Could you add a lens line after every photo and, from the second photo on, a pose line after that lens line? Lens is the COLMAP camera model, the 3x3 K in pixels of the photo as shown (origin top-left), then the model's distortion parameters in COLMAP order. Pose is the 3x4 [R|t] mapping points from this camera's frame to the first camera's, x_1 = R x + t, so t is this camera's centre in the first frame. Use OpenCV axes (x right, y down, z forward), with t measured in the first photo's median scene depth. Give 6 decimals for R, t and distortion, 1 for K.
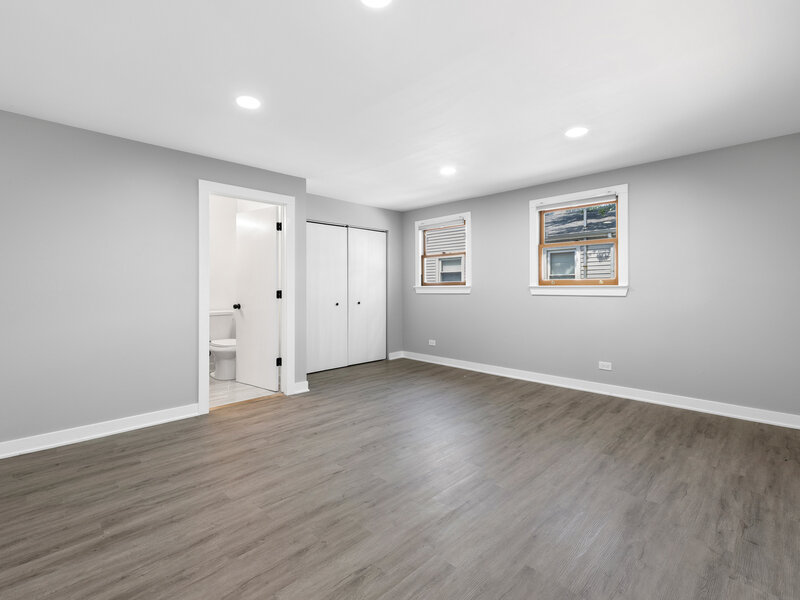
lens RADIAL K [[384.8, 0, 402.1], [0, 384.8, 292.6], [0, 0, 1]] dist [0.013409, -0.003111]
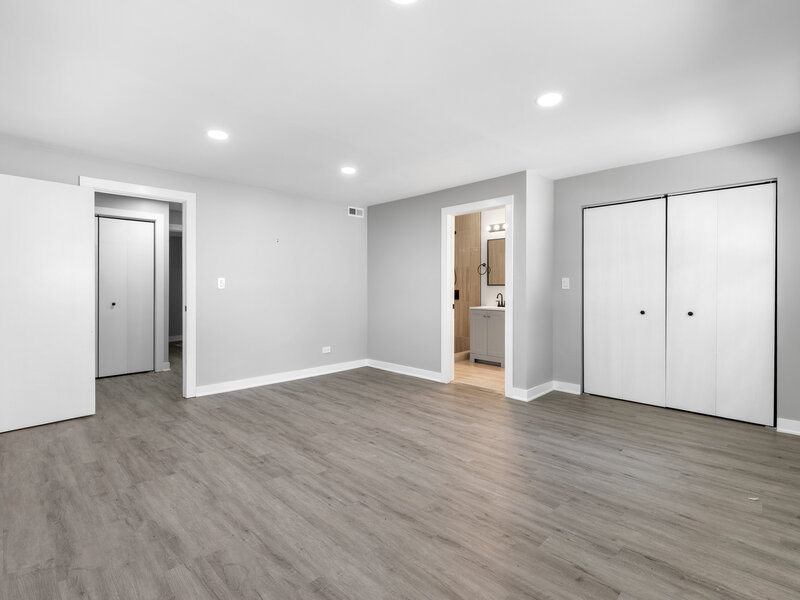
lens RADIAL K [[384.8, 0, 392.0], [0, 384.8, 287.9], [0, 0, 1]] dist [0.013409, -0.003111]
pose [[-0.004288, 0.003184, -0.999986, 1.019378], [-0.014653, 0.999887, 0.003247, -0.018205], [0.999883, 0.014666, -0.004241, 1.029907]]
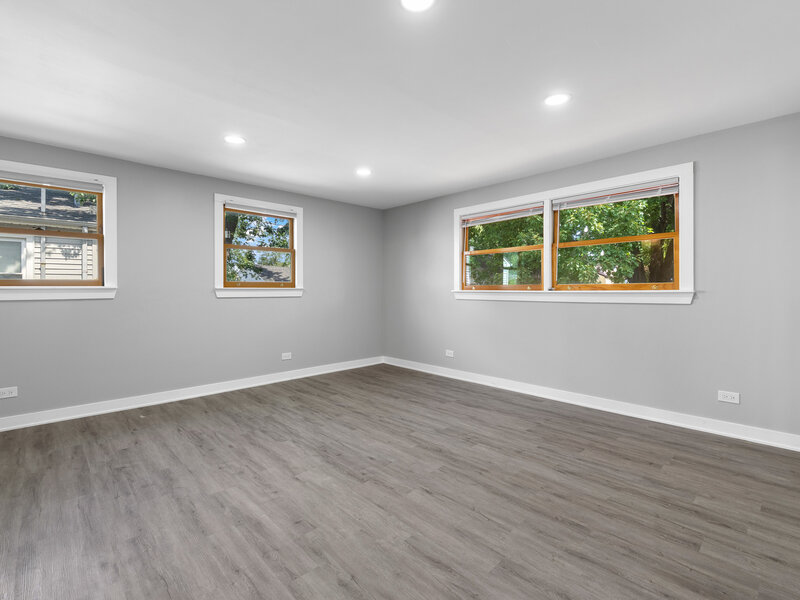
lens RADIAL K [[384.8, 0, 402.2], [0, 384.8, 295.8], [0, 0, 1]] dist [0.013409, -0.003111]
pose [[0.017252, -0.011834, 0.999781, -0.908494], [0.017079, 0.999788, 0.011539, -0.002739], [-0.999705, 0.016876, 0.017450, 0.883343]]
